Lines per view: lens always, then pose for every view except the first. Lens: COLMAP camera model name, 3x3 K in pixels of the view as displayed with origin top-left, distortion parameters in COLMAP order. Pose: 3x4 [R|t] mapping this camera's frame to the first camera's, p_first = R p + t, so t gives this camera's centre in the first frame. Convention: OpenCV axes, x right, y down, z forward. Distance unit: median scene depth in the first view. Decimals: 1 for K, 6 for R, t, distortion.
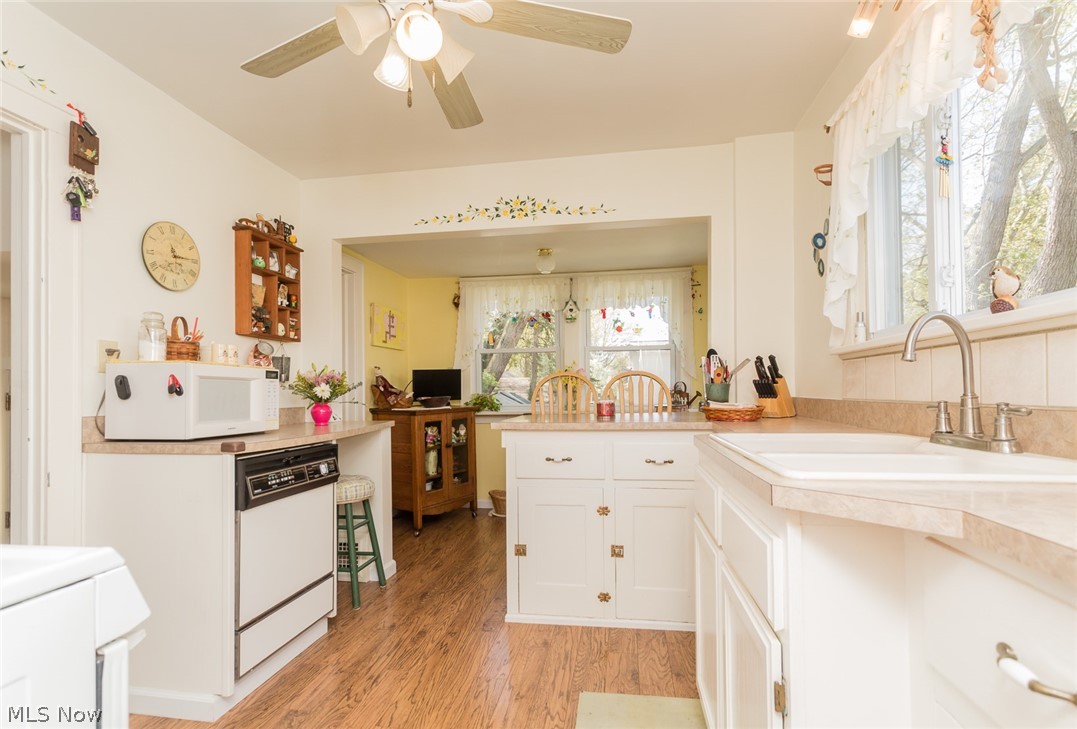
lens RADIAL K [[513.5, 0, 526.1], [0, 513.5, 386.2], [0, 0, 1]] dist [0.001766, -0.001886]
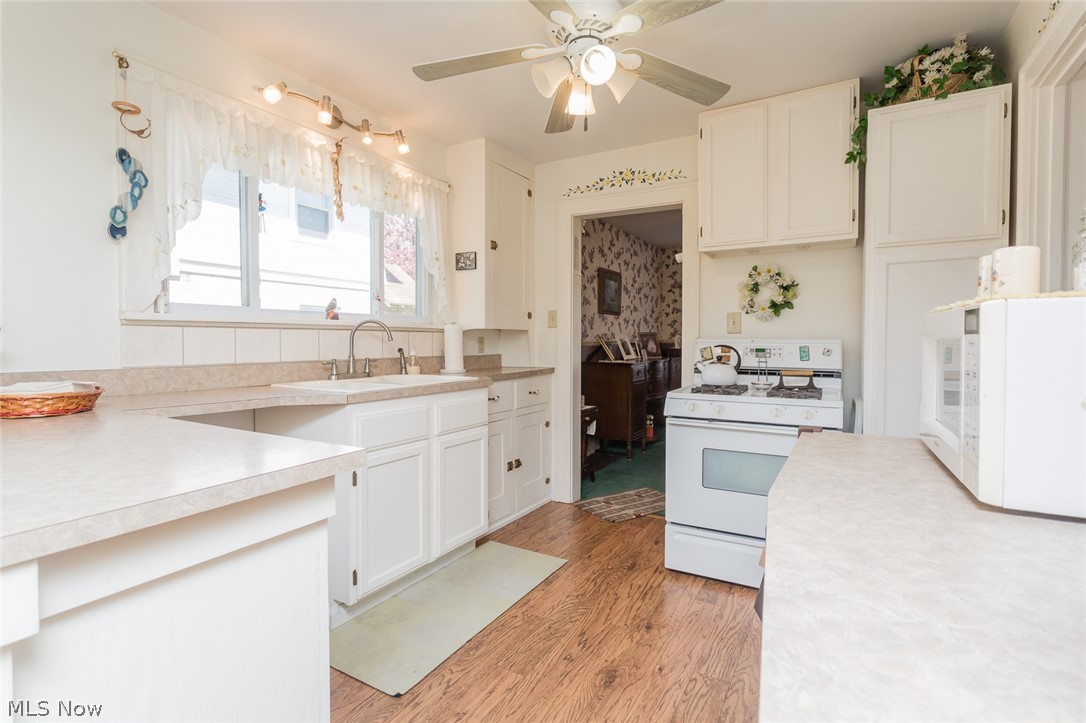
lens RADIAL K [[517.8, 0, 551.4], [0, 517.8, 355.9], [0, 0, 1]] dist [0.001766, -0.001886]
pose [[-0.945254, -0.000769, 0.326335, -0.333923], [0.004482, 0.999872, 0.015340, -0.005768], [-0.326305, 0.015963, -0.945130, 1.336637]]
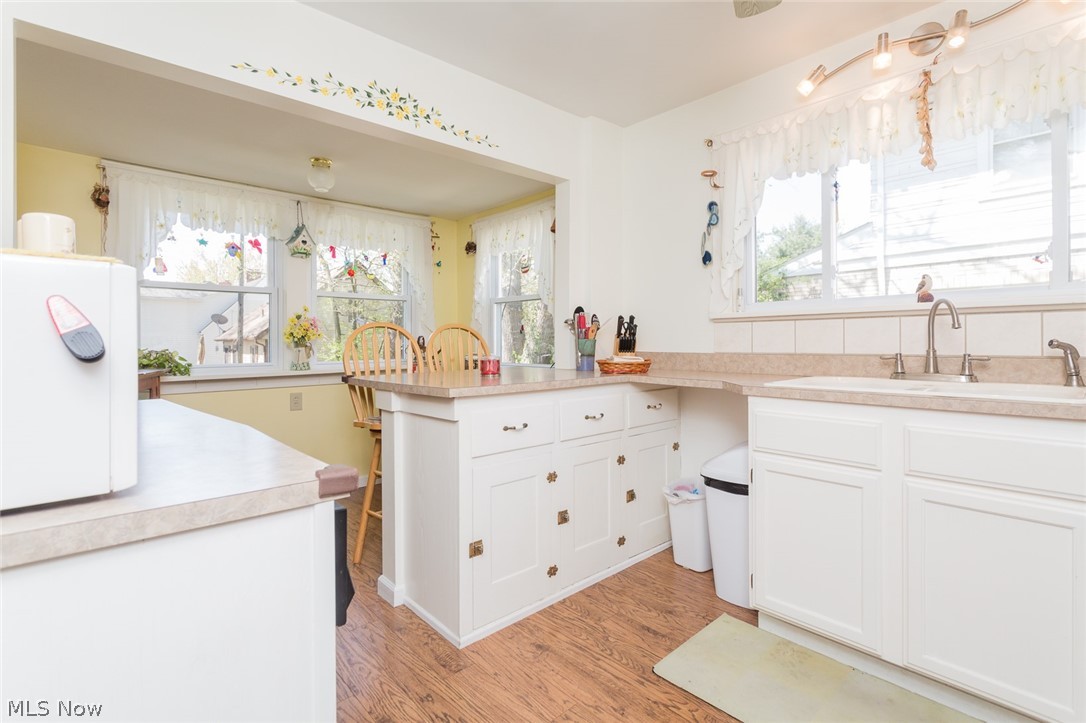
lens RADIAL K [[517.8, 0, 525.5], [0, 517.8, 339.4], [0, 0, 1]] dist [0.001766, -0.001886]
pose [[0.625734, 0.009769, 0.779975, -0.591674], [-0.009135, 0.999945, -0.005196, 0.002374], [-0.779983, -0.003874, 0.625789, 0.451340]]
